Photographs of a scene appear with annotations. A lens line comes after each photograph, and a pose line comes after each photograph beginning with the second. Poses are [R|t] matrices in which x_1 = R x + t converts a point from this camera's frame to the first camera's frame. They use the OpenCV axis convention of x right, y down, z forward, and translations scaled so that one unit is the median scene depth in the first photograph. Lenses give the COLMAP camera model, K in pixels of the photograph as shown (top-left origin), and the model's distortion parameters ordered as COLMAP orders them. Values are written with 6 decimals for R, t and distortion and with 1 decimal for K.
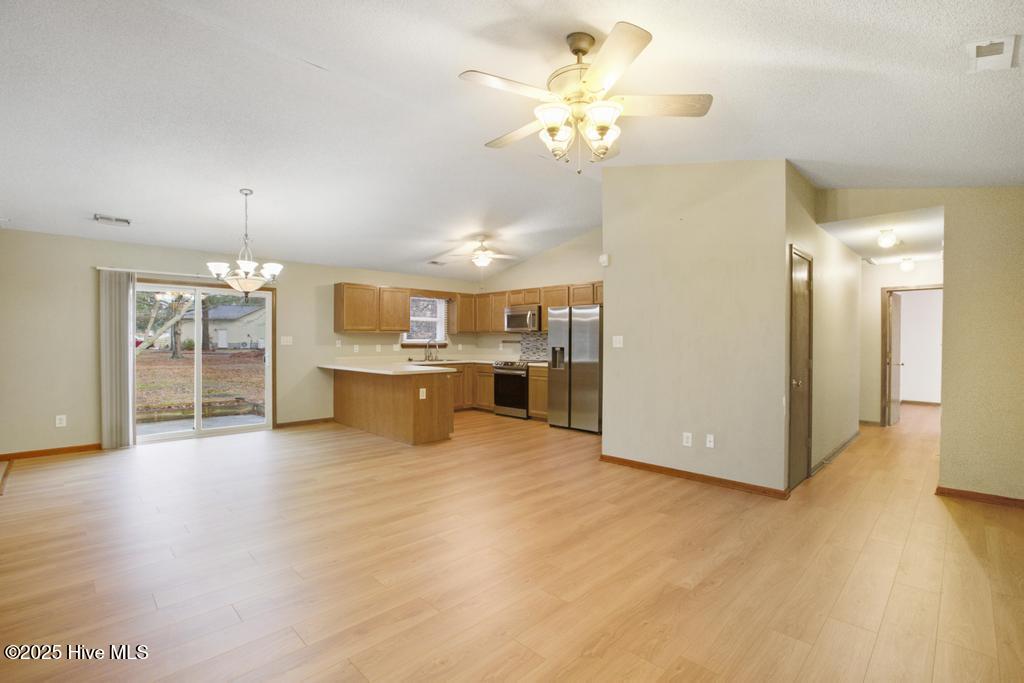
lens RADIAL K [[472.8, 0, 523.1], [0, 472.8, 342.9], [0, 0, 1]] dist [-0.023100, 0.000568]
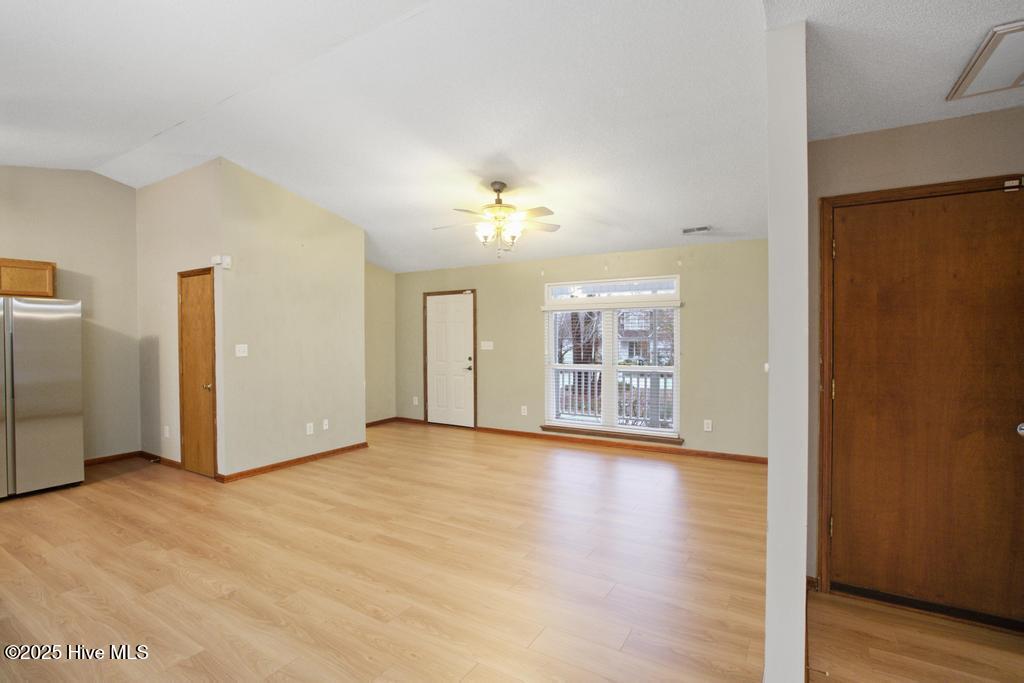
lens RADIAL K [[472.8, 0, 510.1], [0, 472.8, 347.2], [0, 0, 1]] dist [-0.023100, 0.000568]
pose [[-0.220166, -0.025173, 0.975137, -0.503570], [0.008017, 0.999586, 0.027615, -0.019035], [-0.975429, 0.013898, -0.219873, 0.404051]]
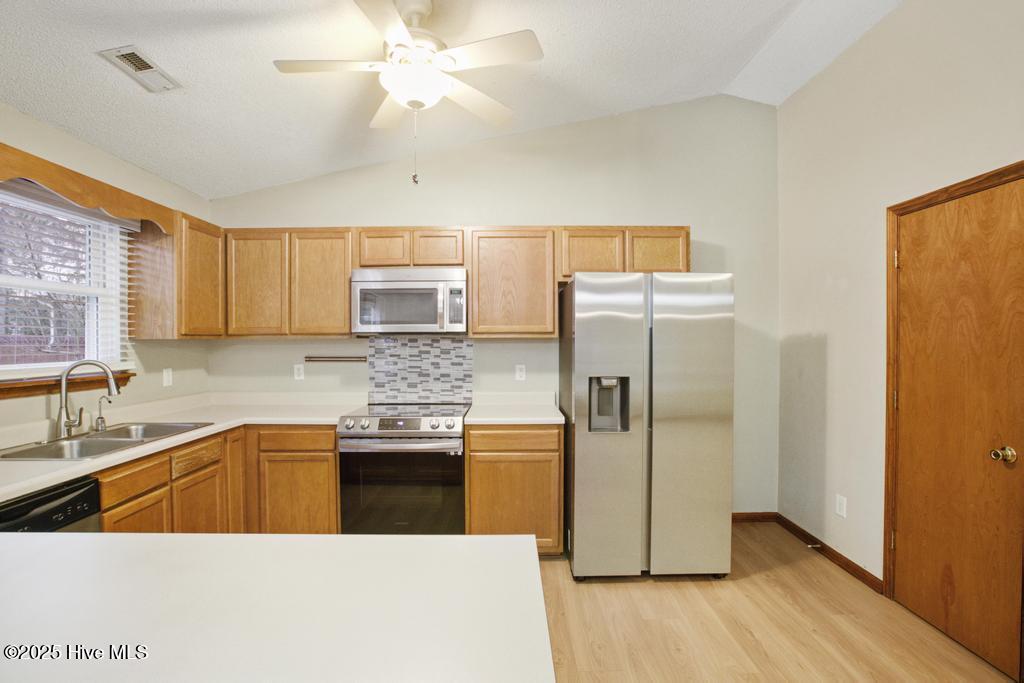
lens RADIAL K [[472.8, 0, 518.7], [0, 472.8, 343.8], [0, 0, 1]] dist [-0.023100, 0.000568]
pose [[0.706656, -0.005917, 0.707532, -0.209559], [0.008505, 0.999964, -0.000131, -0.014752], [-0.707506, 0.006110, 0.706681, 0.642210]]
